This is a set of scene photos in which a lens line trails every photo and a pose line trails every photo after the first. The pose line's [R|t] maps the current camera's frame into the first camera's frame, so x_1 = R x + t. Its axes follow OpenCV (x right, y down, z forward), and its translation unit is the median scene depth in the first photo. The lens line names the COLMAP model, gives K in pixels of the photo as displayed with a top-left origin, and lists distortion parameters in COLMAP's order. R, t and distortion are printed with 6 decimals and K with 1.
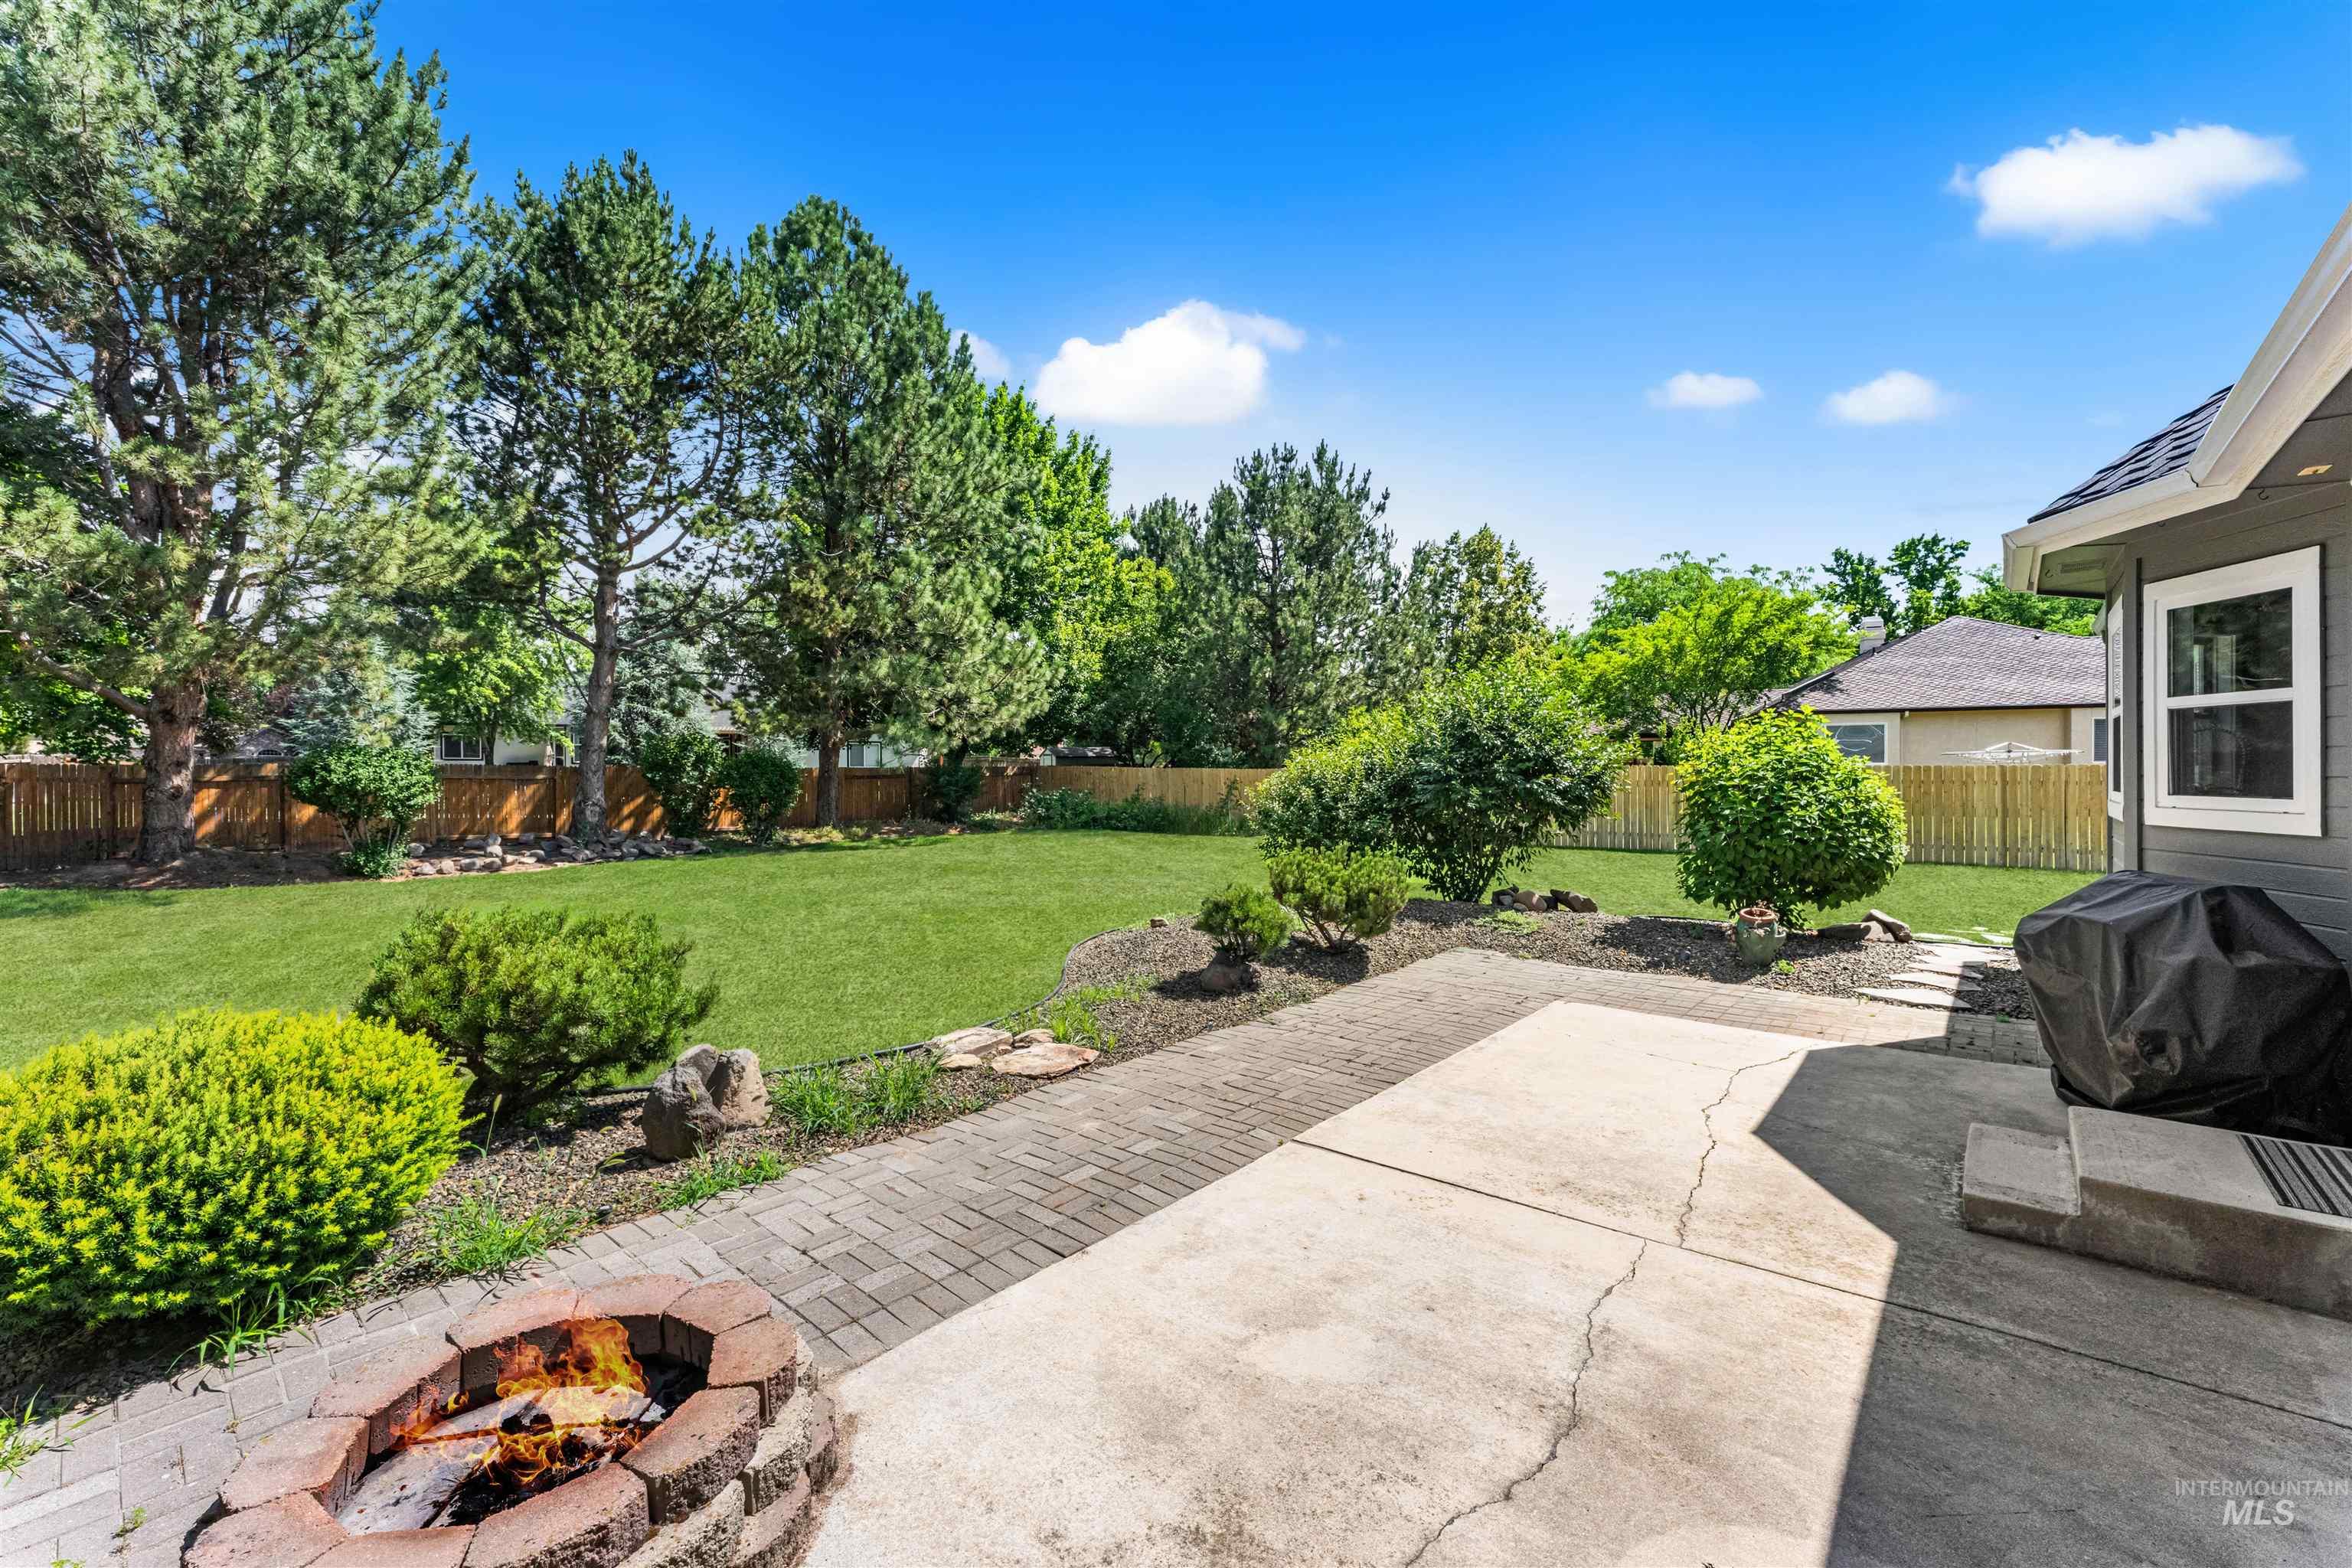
lens RADIAL K [[949.9, 0, 1159.6], [0, 949.9, 773.1], [0, 0, 1]] dist [0.002369, -0.001037]
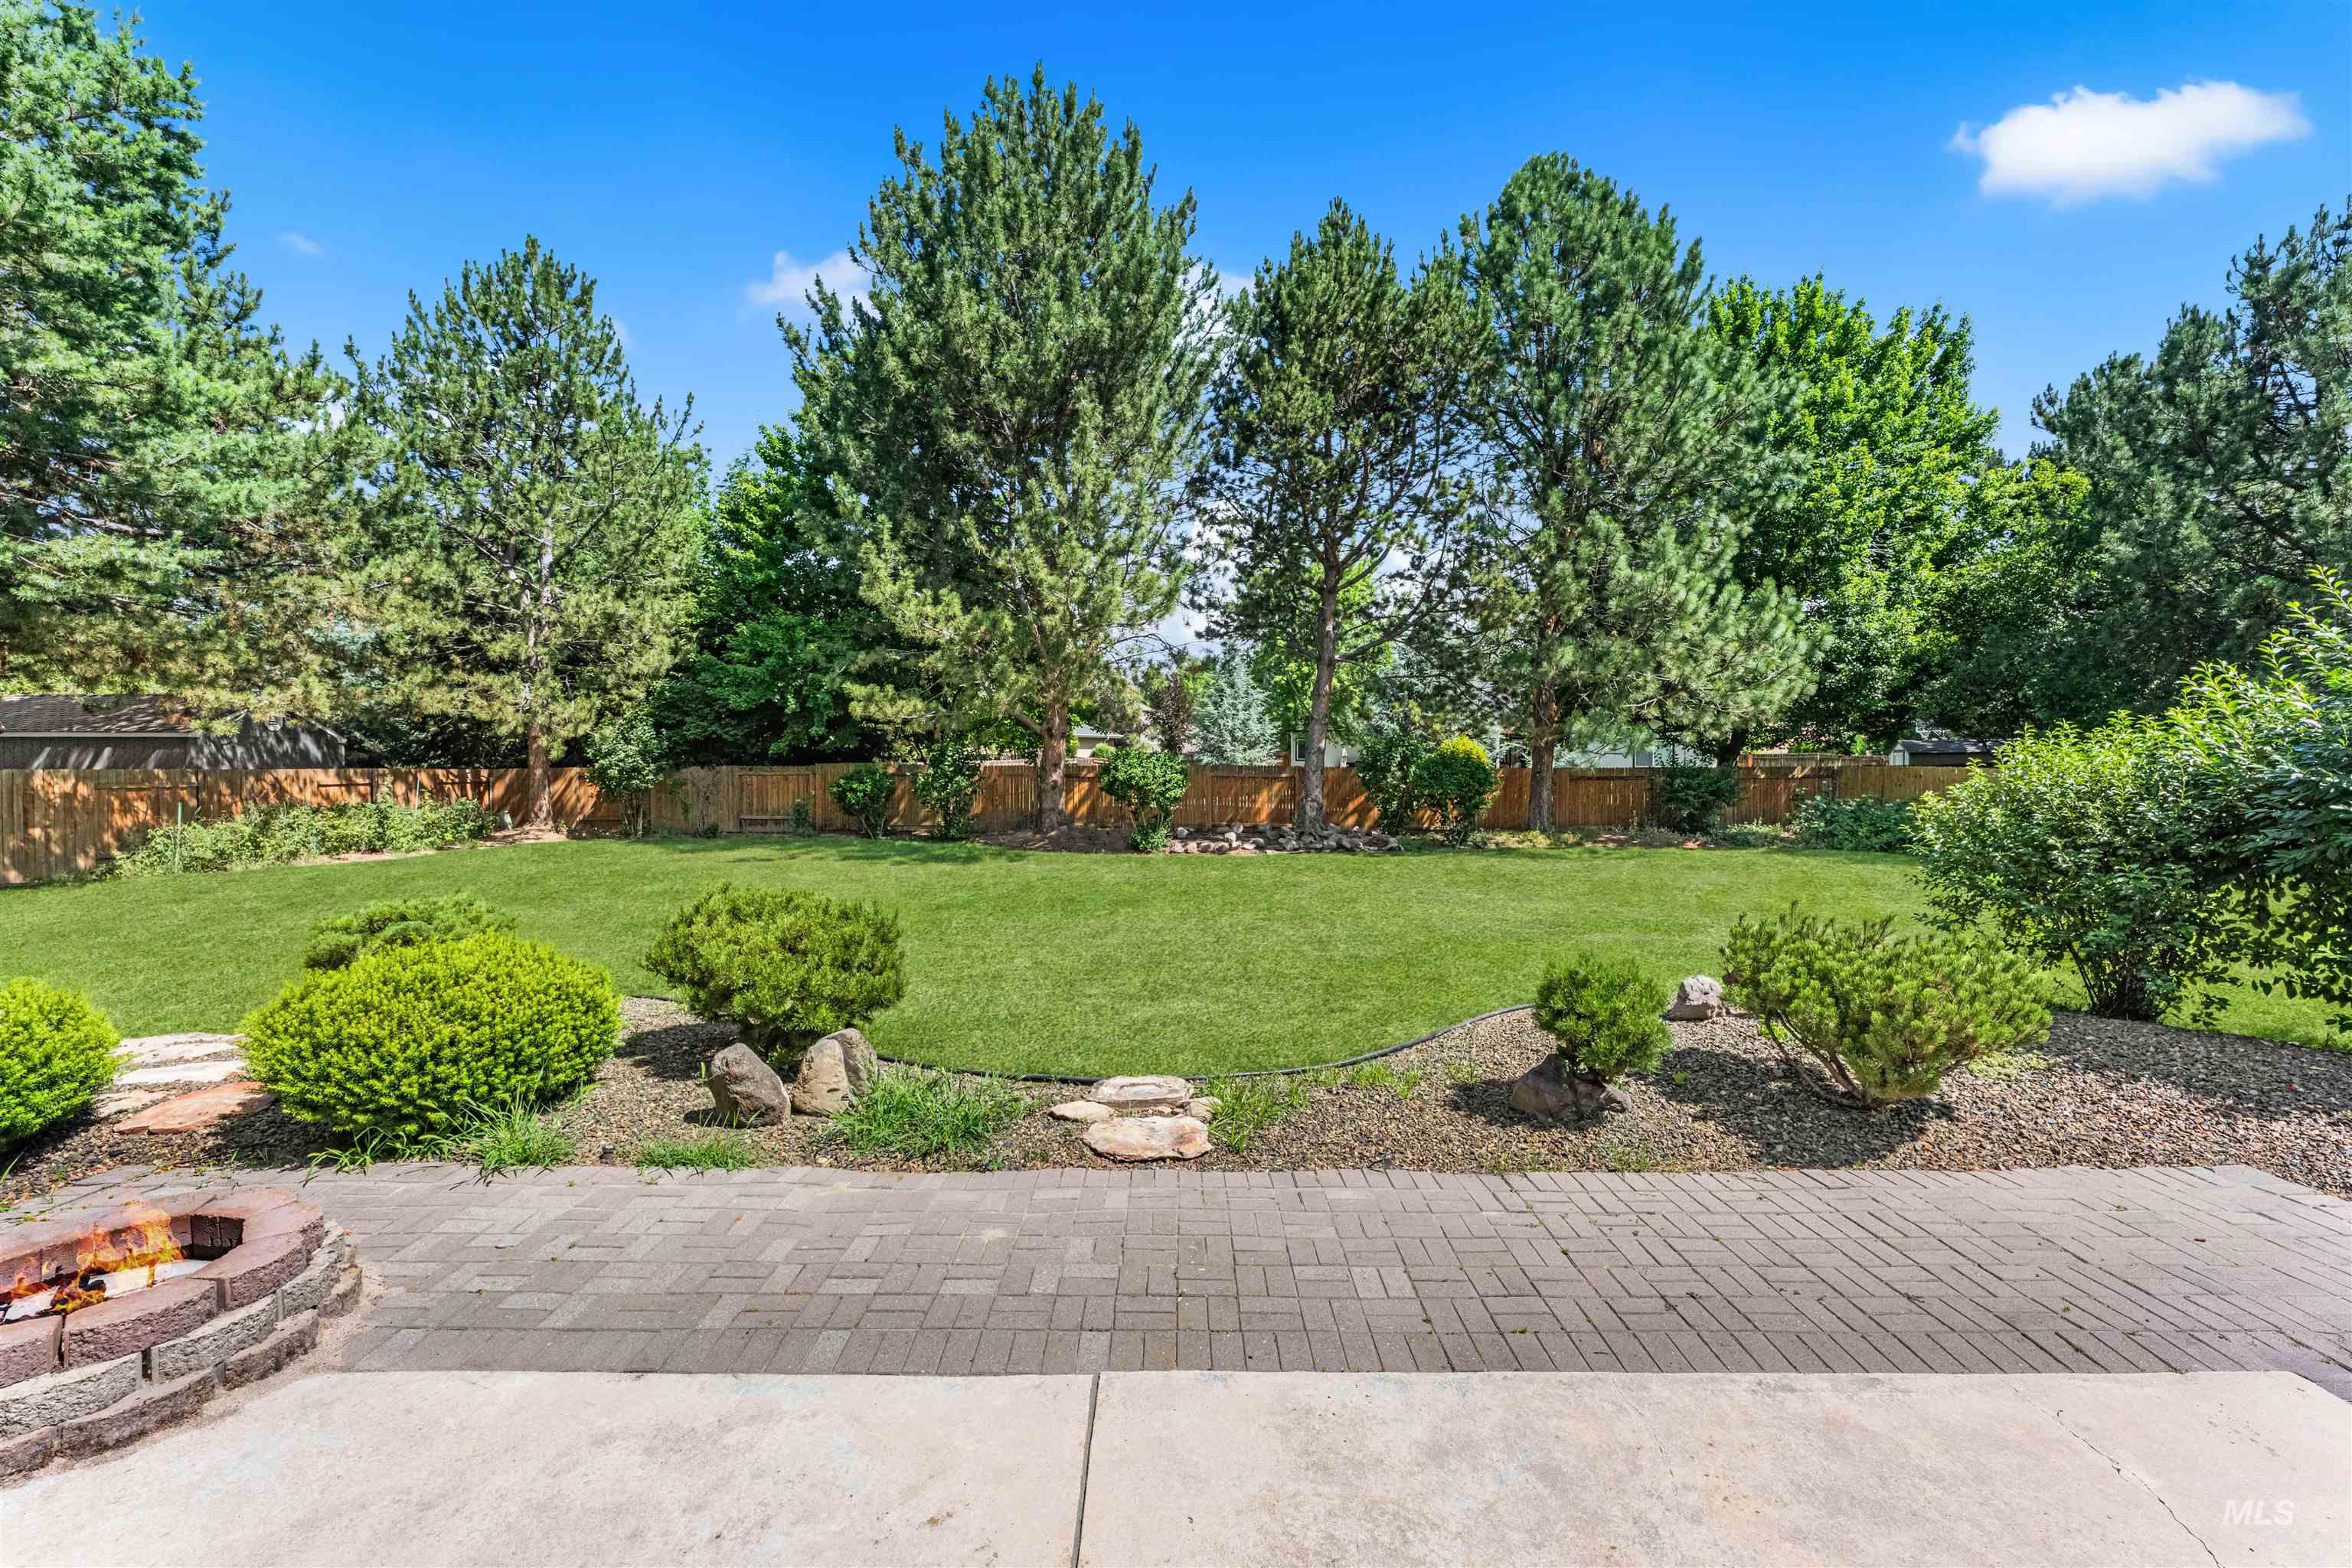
lens RADIAL K [[949.9, 0, 1173.2], [0, 949.9, 780.2], [0, 0, 1]] dist [0.002369, -0.001037]
pose [[0.660636, 0.011600, -0.750617, 0.129782], [-0.005073, 0.999927, 0.010987, -0.002475], [0.750689, -0.003451, 0.660647, 0.127416]]
